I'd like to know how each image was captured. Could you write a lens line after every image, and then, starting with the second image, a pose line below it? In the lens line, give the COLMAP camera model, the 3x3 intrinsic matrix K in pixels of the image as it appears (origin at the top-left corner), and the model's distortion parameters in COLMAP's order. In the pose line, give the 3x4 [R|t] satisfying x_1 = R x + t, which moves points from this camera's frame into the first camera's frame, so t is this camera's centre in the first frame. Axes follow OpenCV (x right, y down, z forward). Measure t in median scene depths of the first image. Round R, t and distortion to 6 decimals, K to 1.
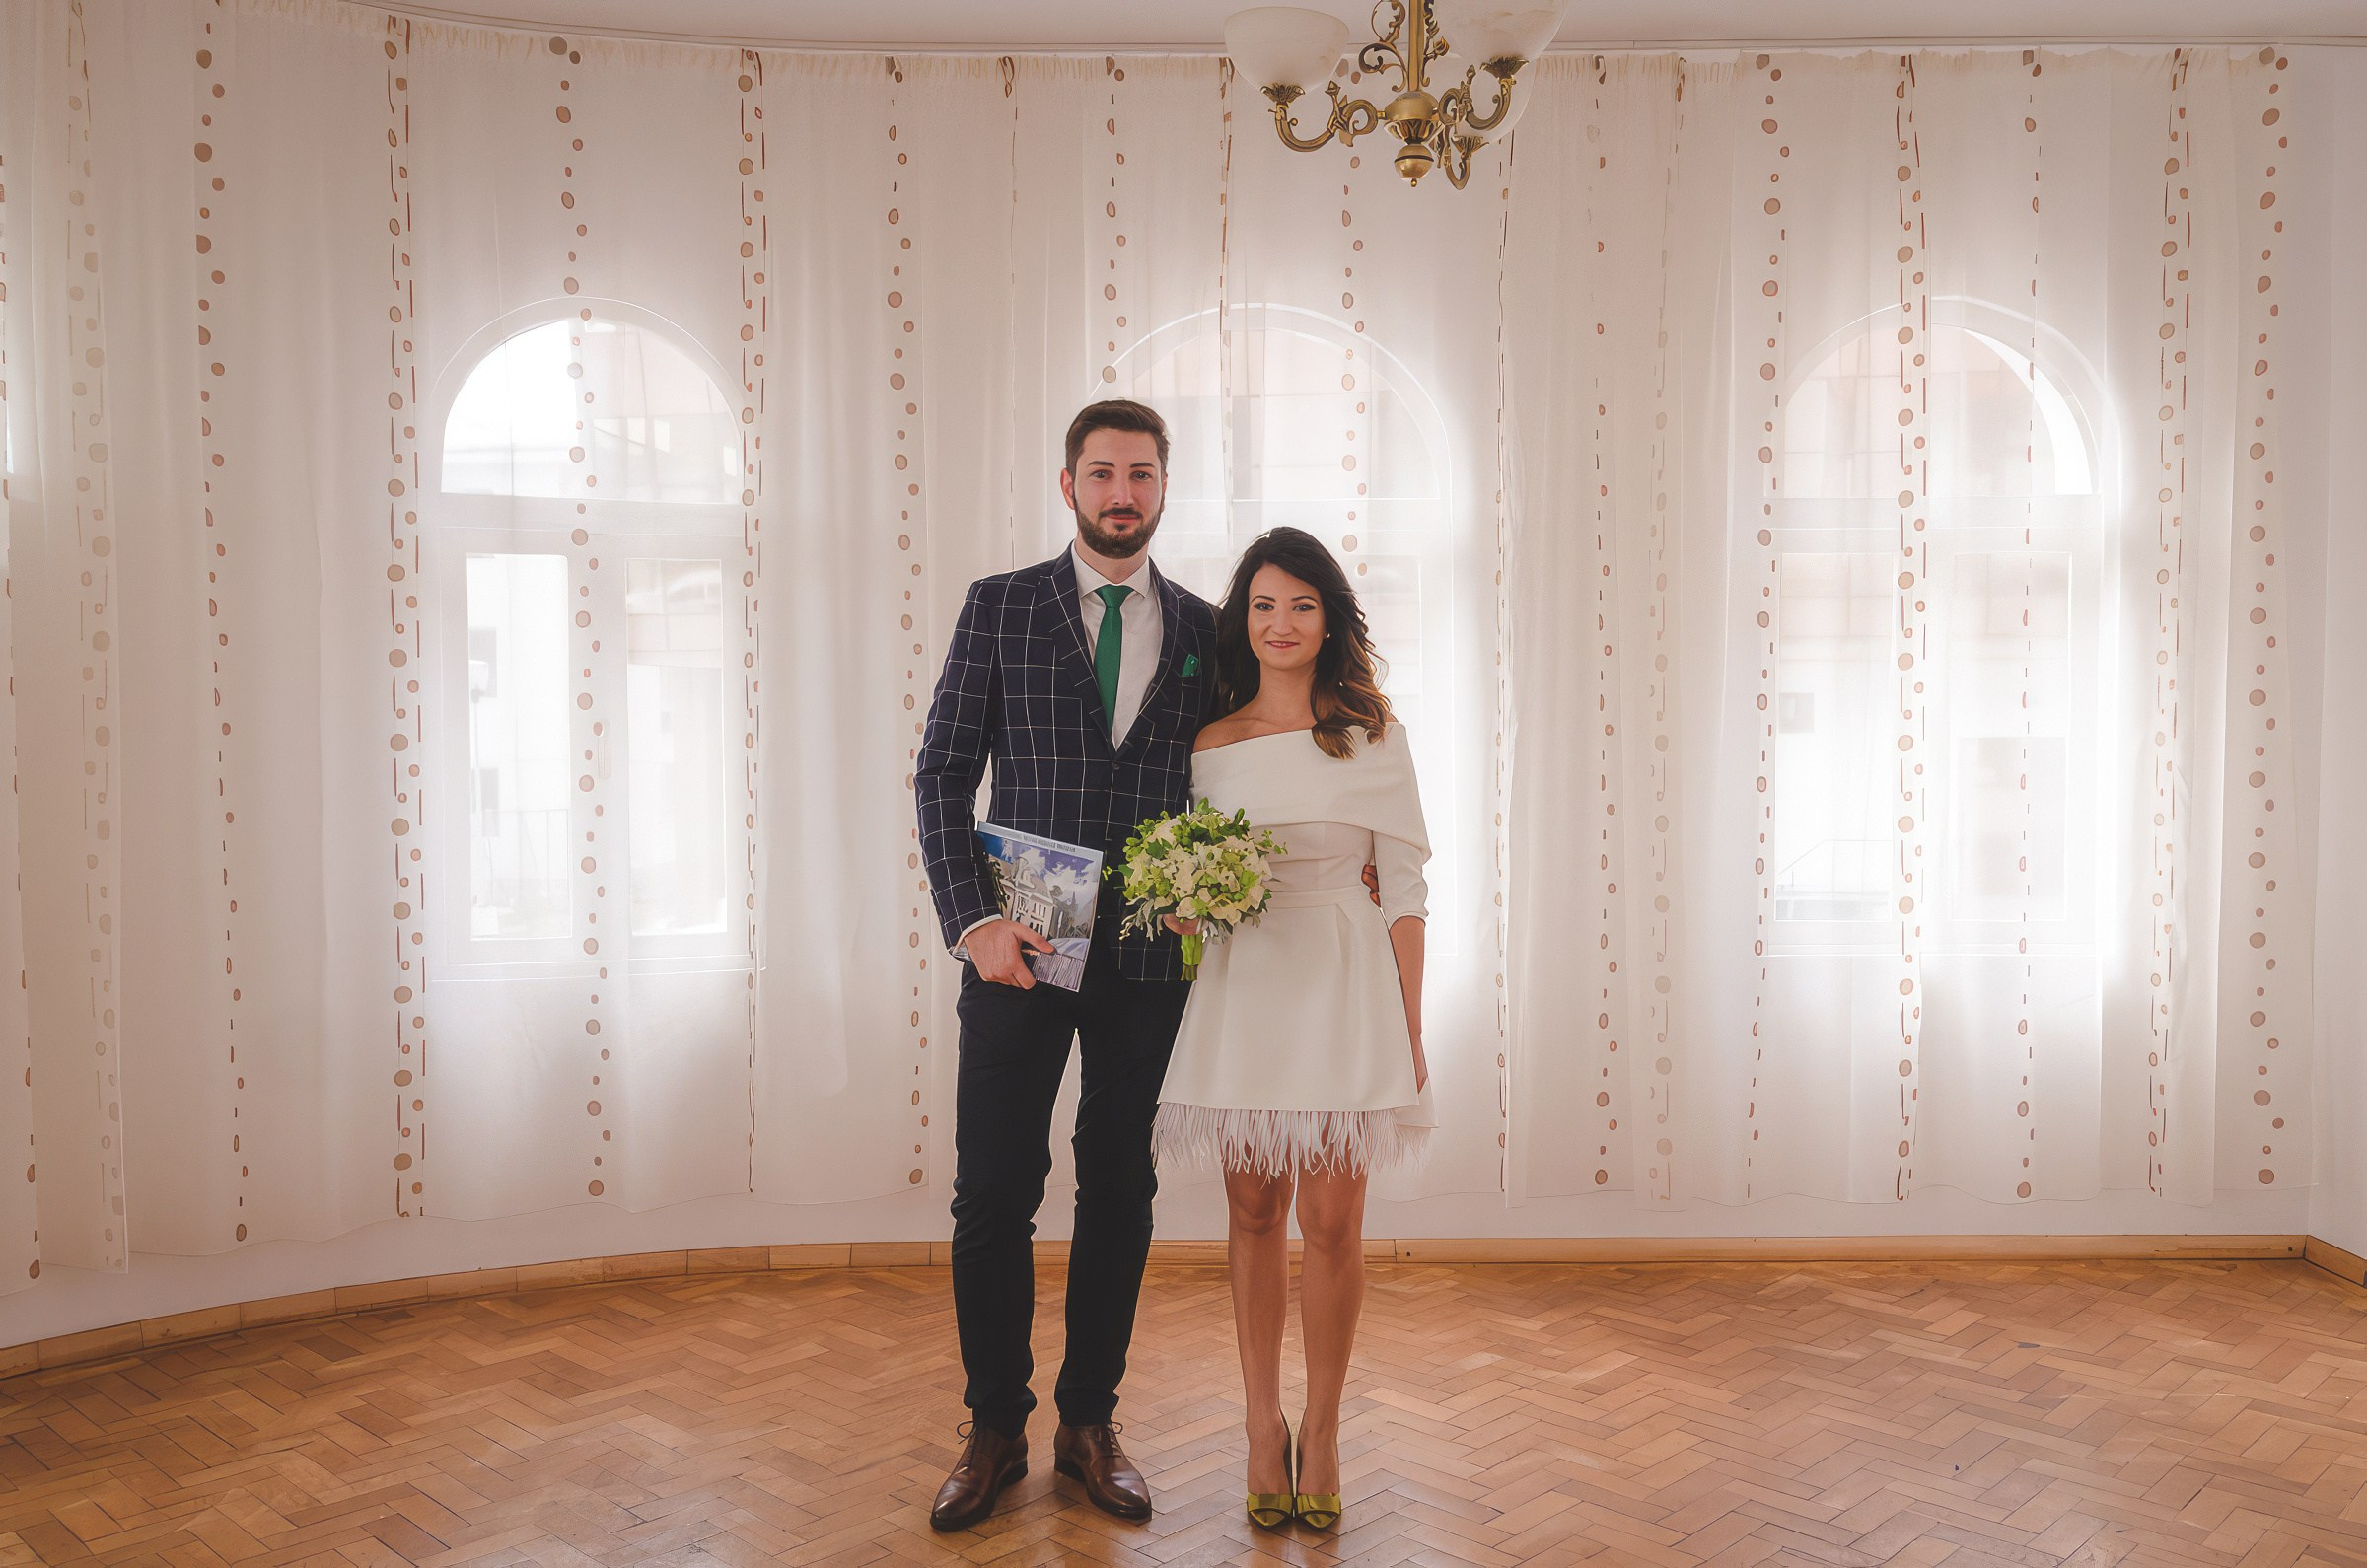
lens RADIAL K [[1723.4, 0, 1183.5], [0, 1723.4, 784.0], [0, 0, 1]] dist [-0.170234, -0.000089]
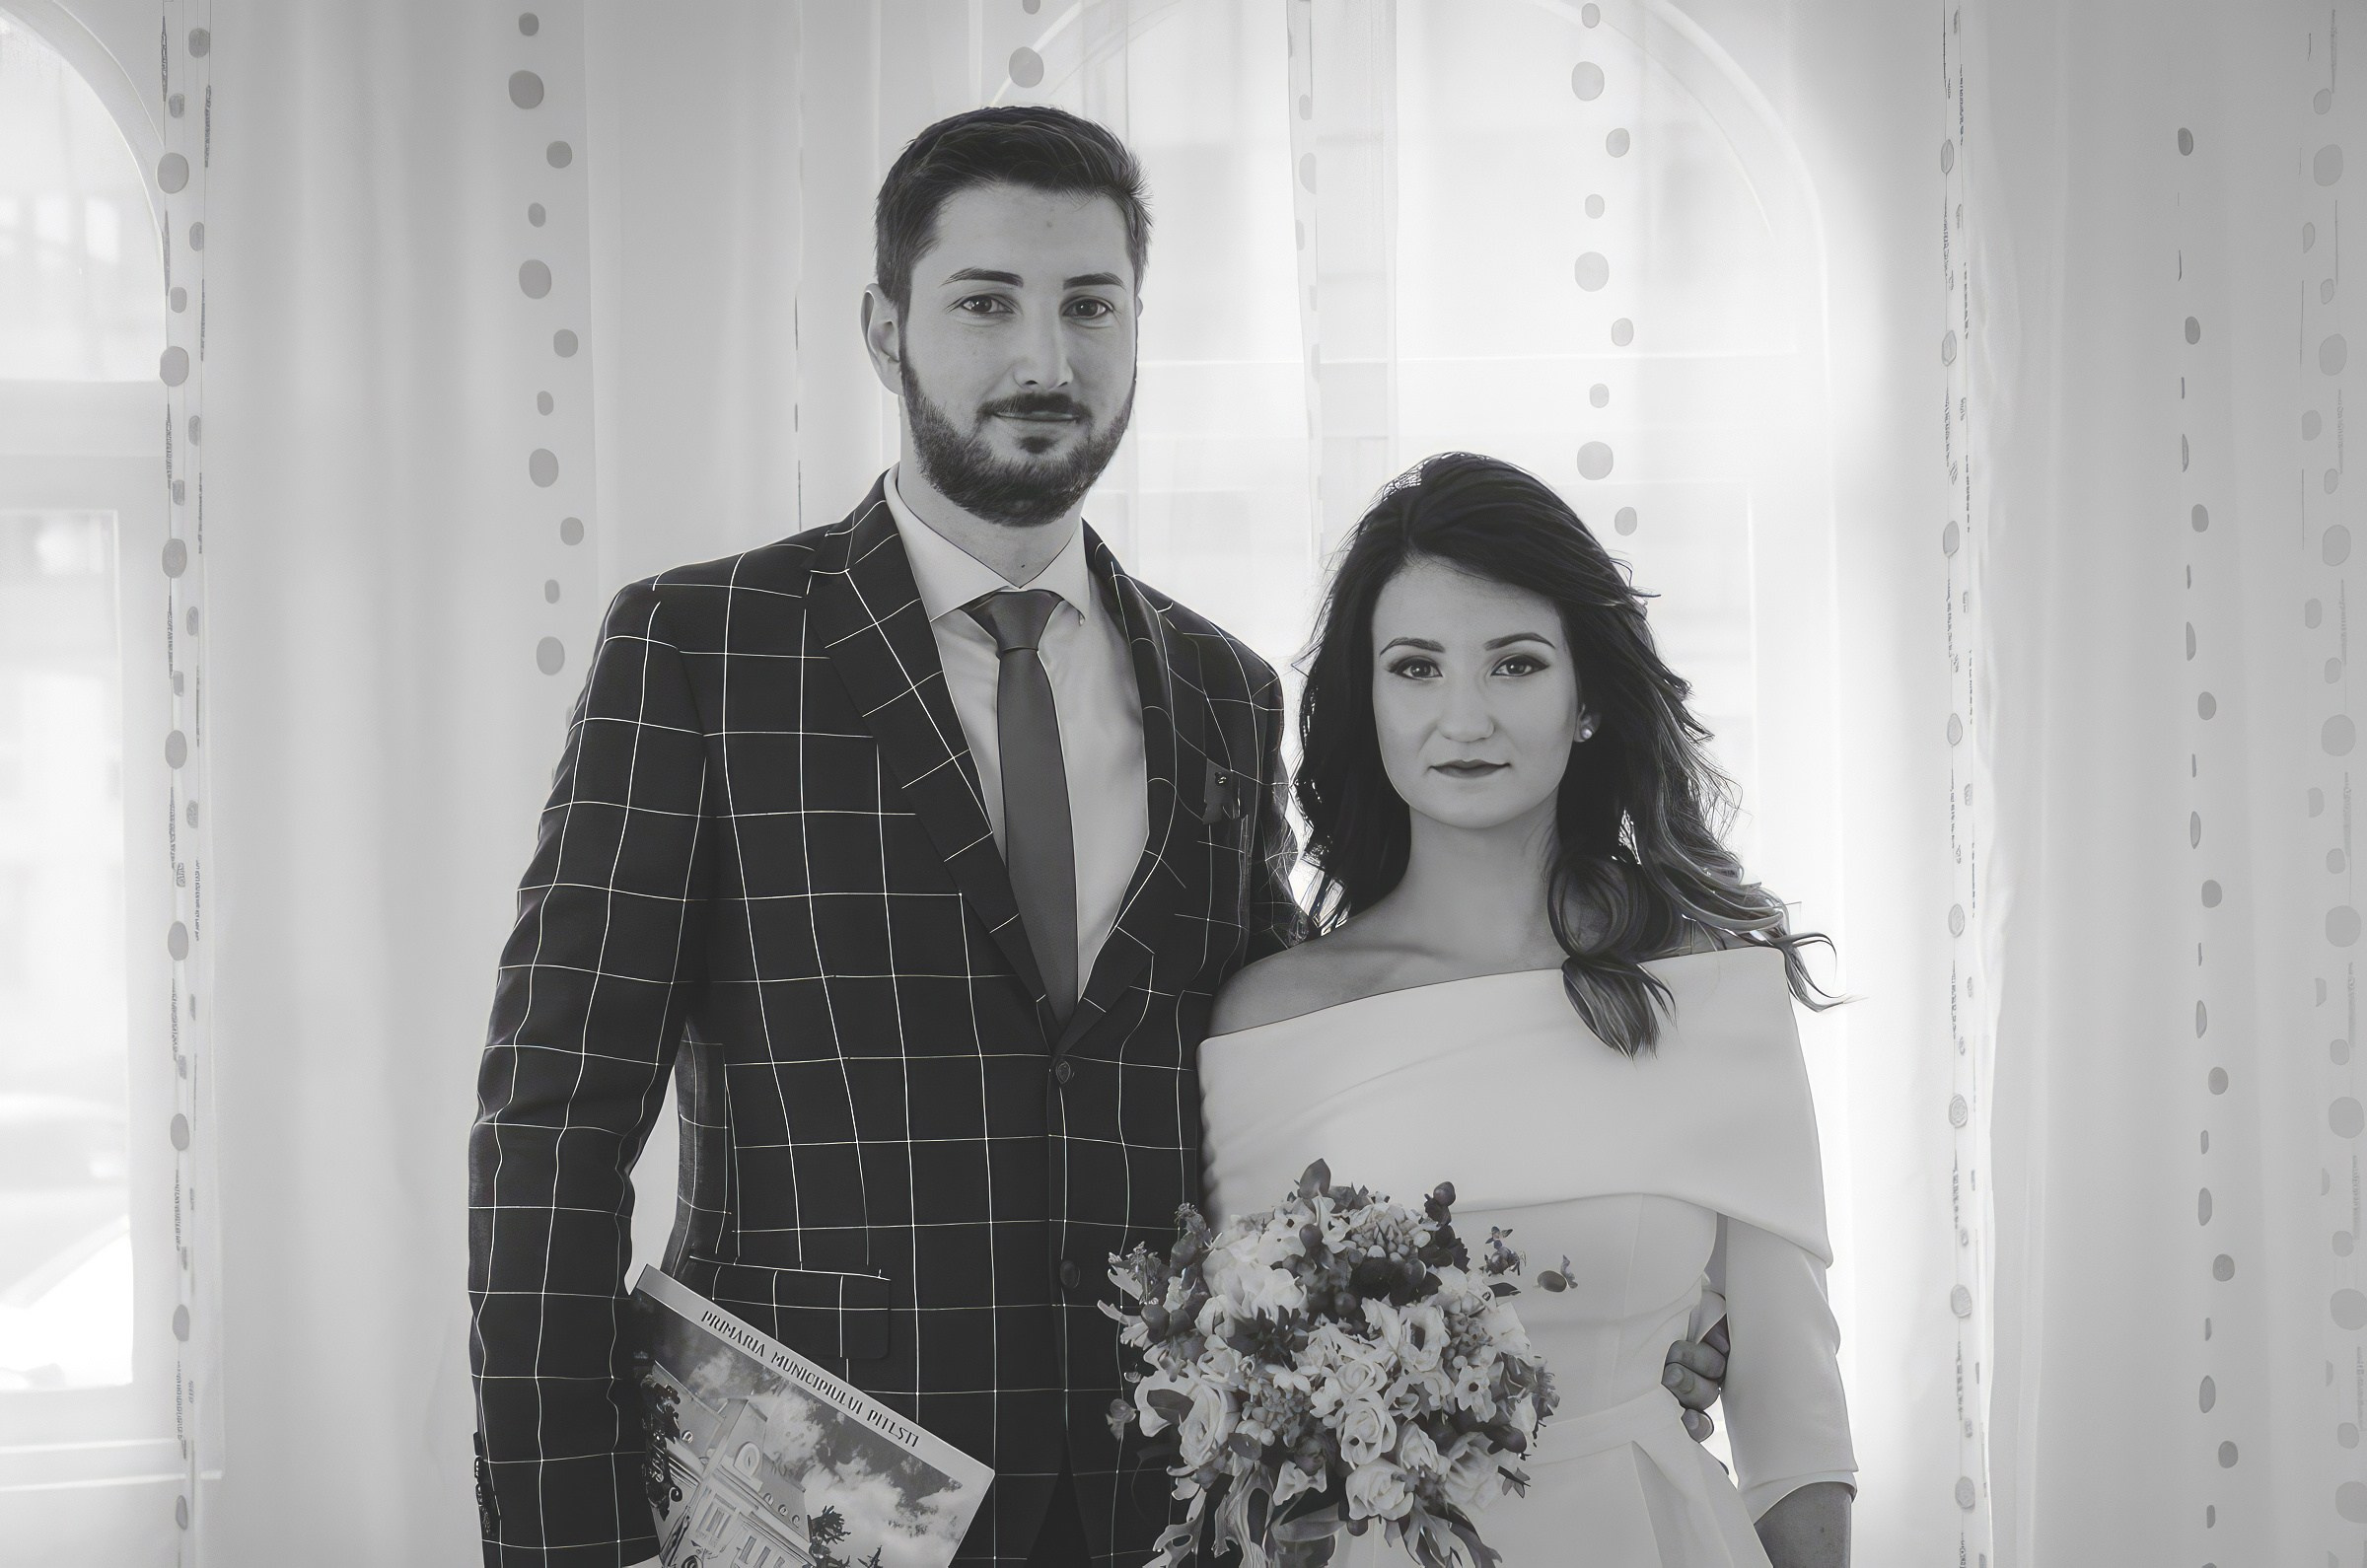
lens RADIAL K [[3661.5, 0, 1183.5], [0, 3661.5, 784.0], [0, 0, 1]] dist [-0.199324, -0.050919]
pose [[0.999919, -0.008297, -0.009629, 0.004459], [0.007827, 0.998821, -0.047905, -0.032305], [0.010015, 0.047826, 0.998805, 0.182288]]
